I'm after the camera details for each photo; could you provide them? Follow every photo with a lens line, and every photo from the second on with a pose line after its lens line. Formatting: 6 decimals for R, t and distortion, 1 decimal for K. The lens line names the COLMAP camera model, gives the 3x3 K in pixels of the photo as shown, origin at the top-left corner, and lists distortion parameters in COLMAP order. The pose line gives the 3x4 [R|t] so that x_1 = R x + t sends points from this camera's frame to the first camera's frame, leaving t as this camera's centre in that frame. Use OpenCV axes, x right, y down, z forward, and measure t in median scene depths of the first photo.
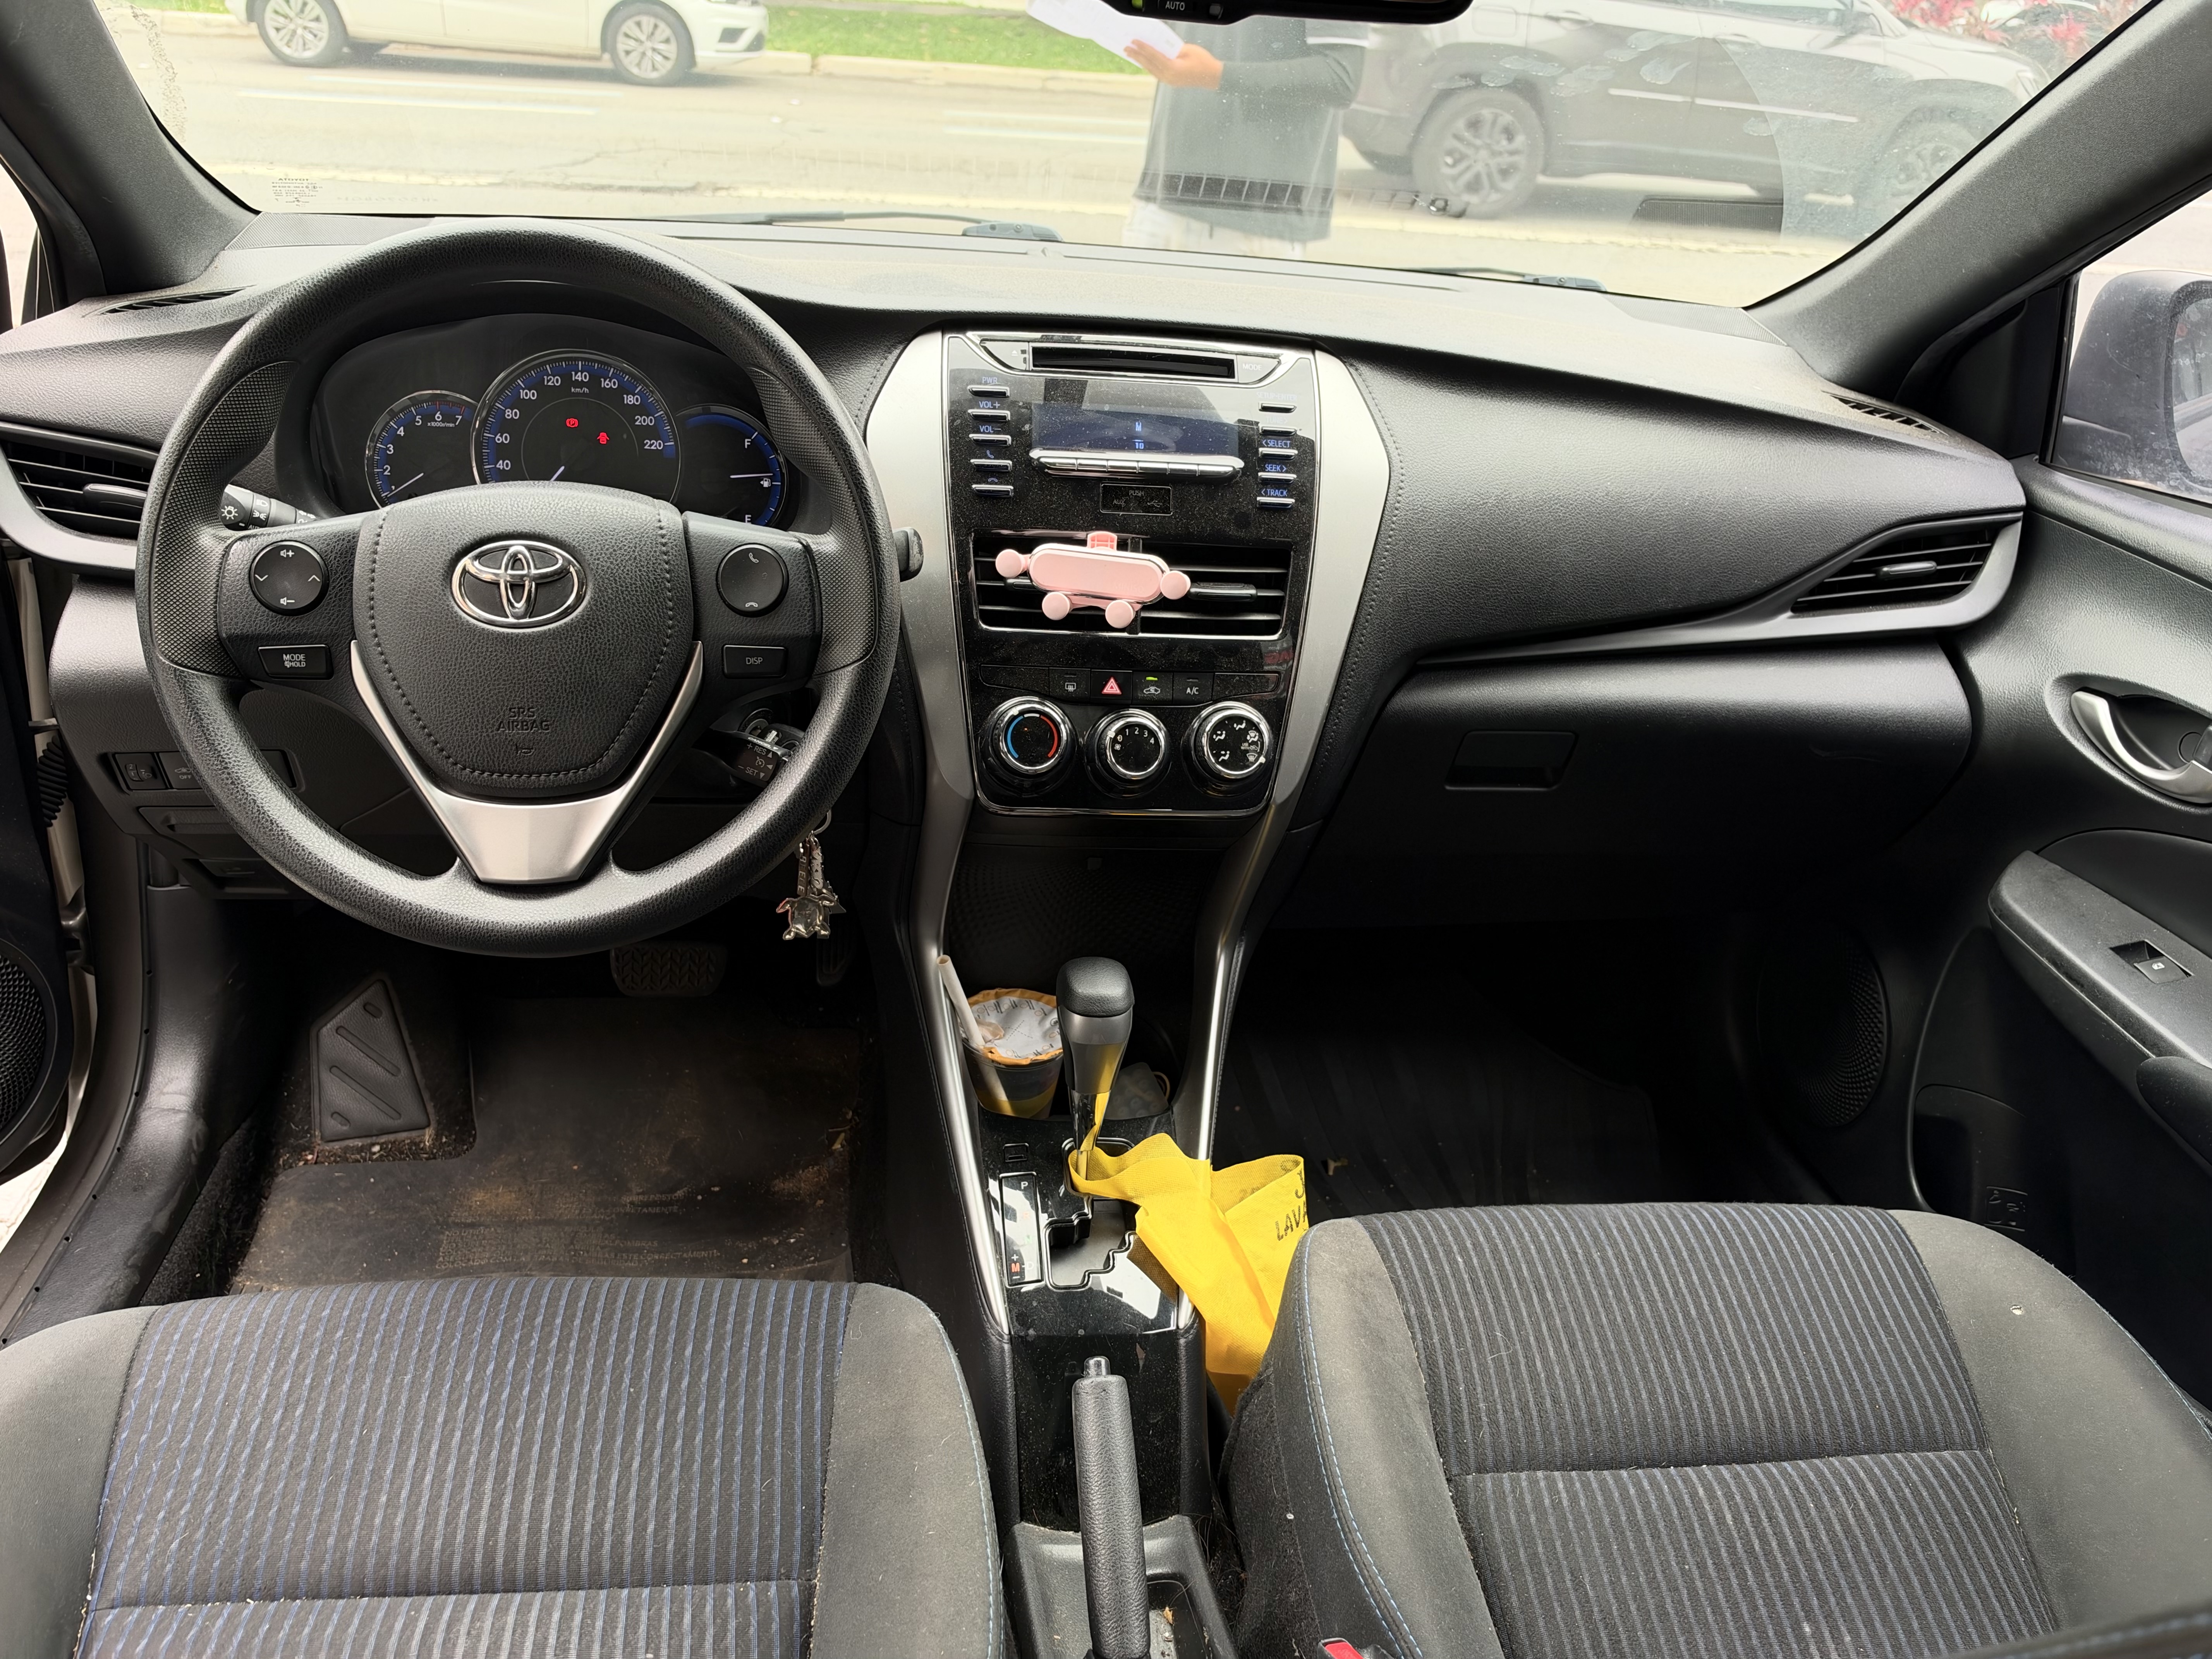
lens RADIAL K [[1837.9, 0, 1048.9], [0, 1837.9, 834.4], [0, 0, 1]] dist [0.255580, -0.733097]
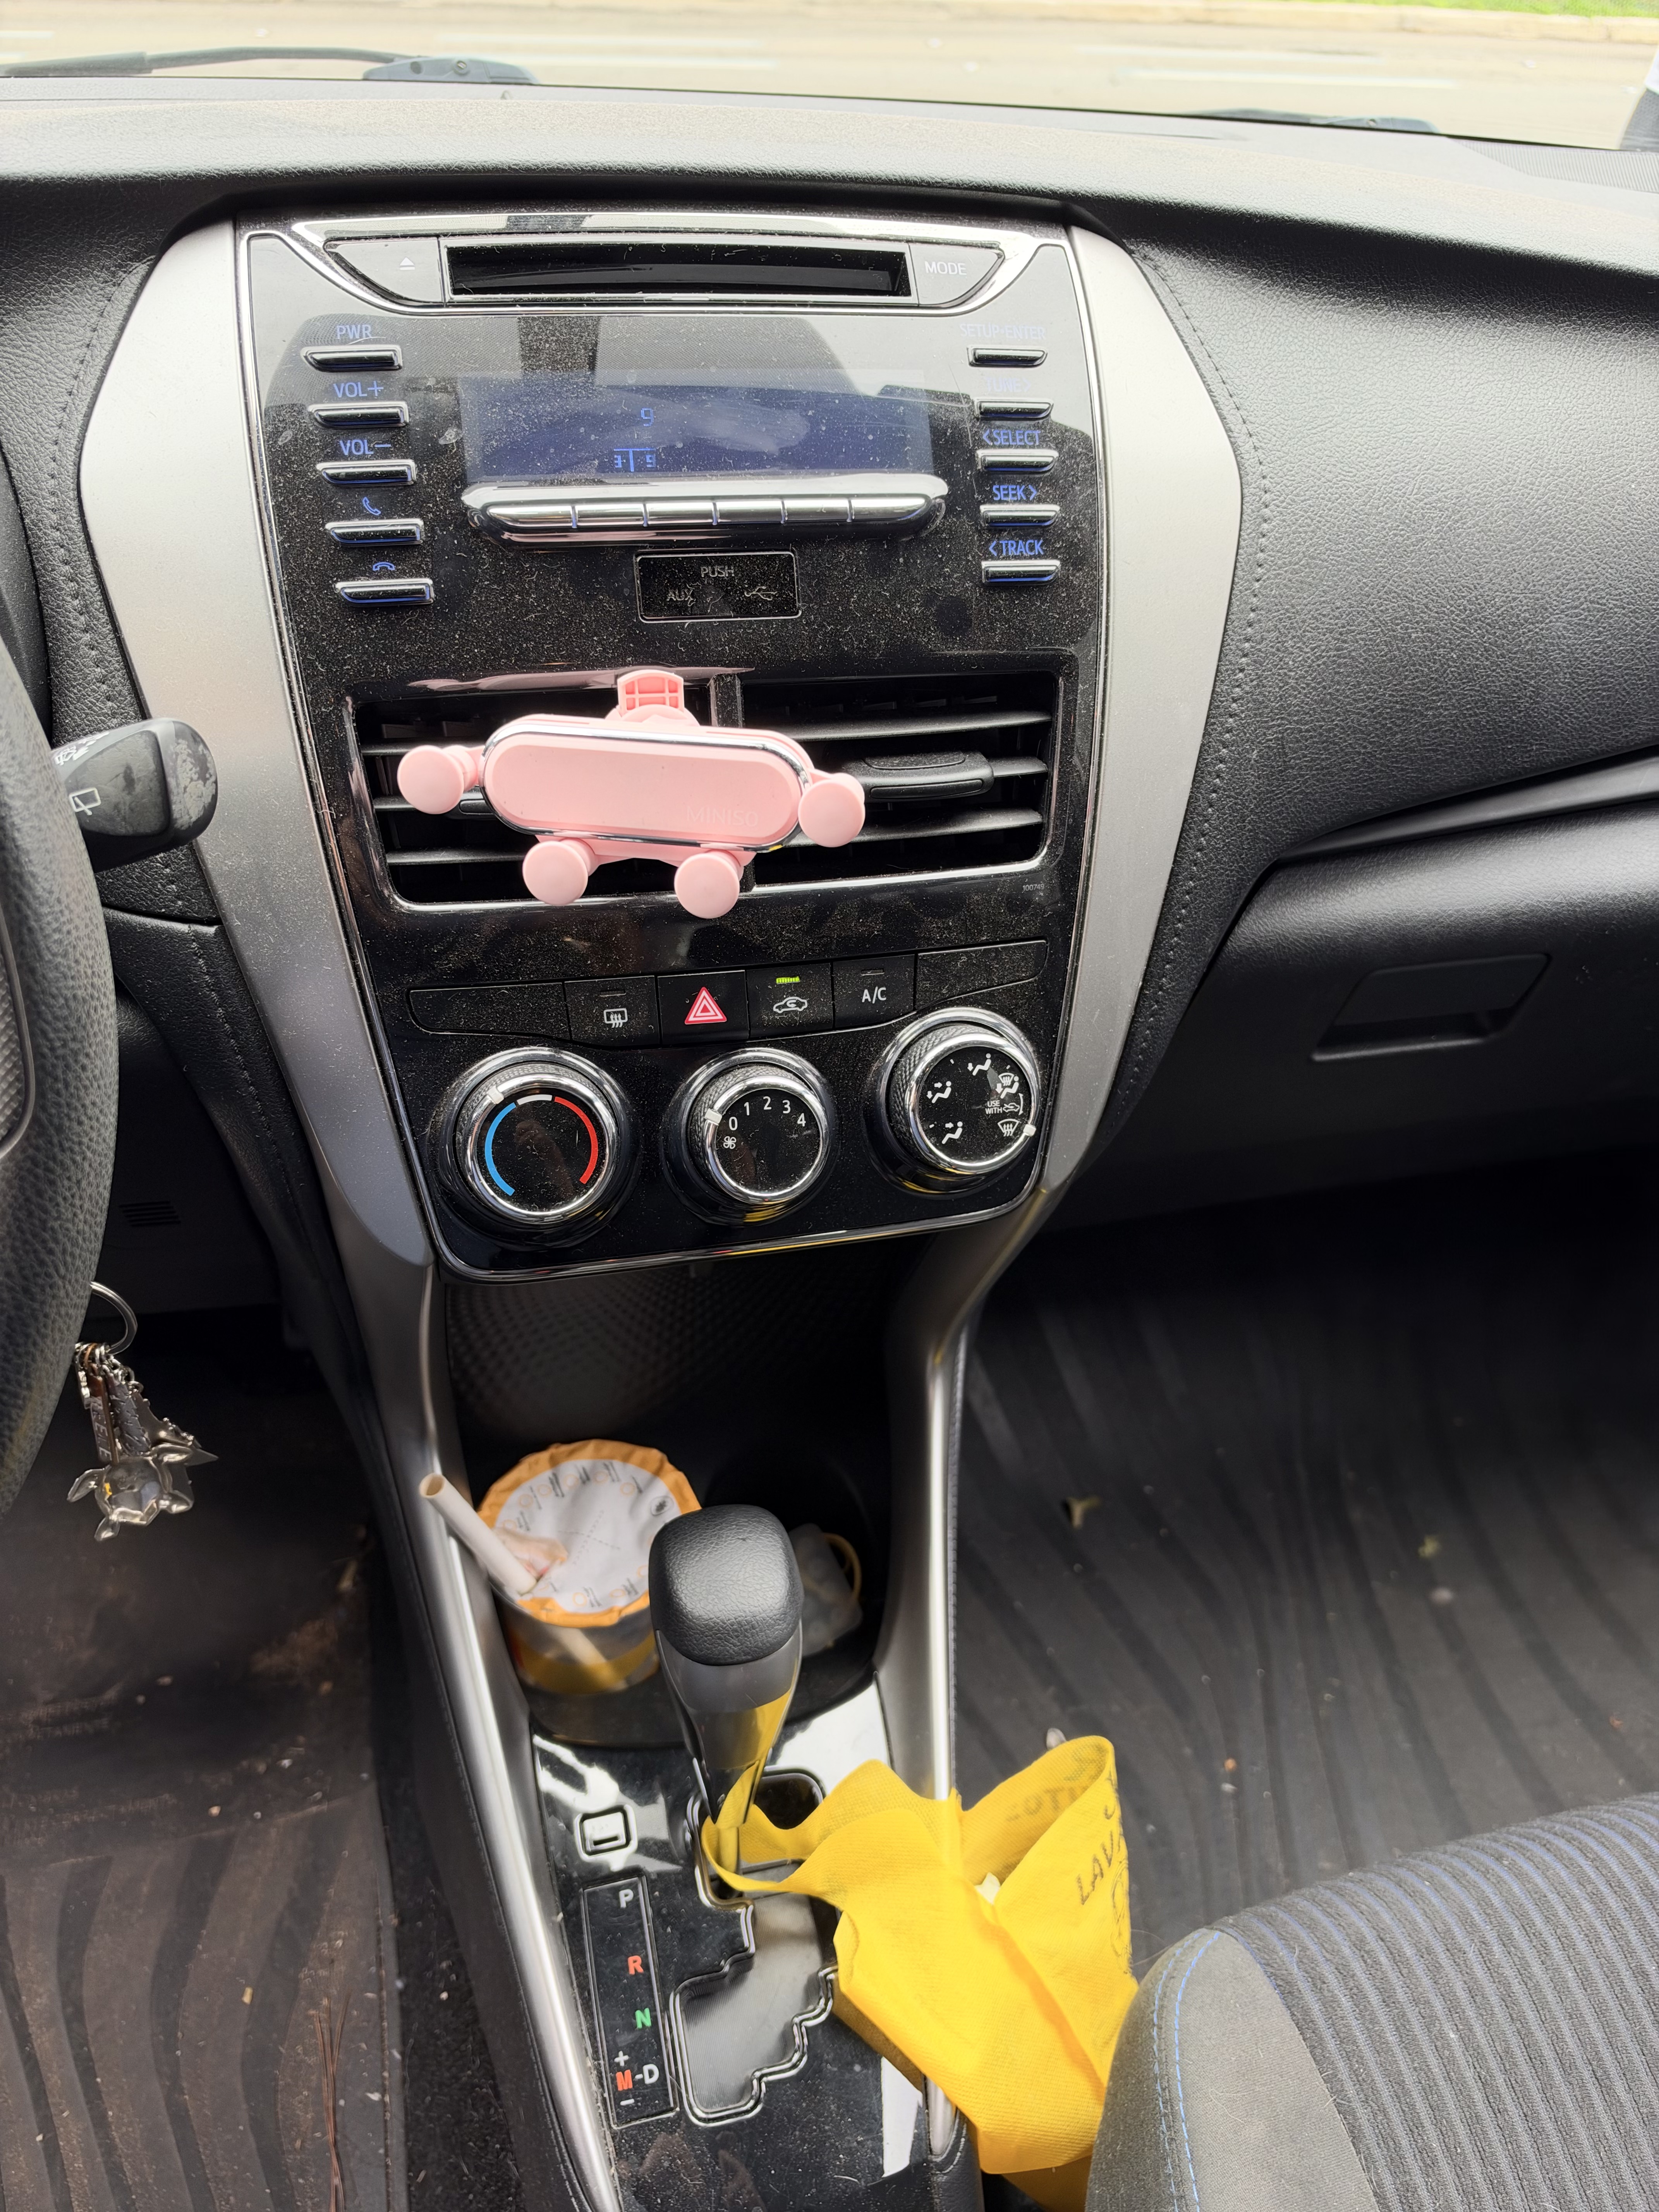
lens RADIAL K [[1882.1, 0, 831.2], [0, 1882.1, 1184.7], [0, 0, 1]] dist [0.075622, -0.235263]
pose [[0.992137, -0.095804, 0.080537, 0.023260], [0.079986, 0.980271, 0.180750, -0.118878], [-0.096265, -0.172887, 0.980226, 0.520155]]
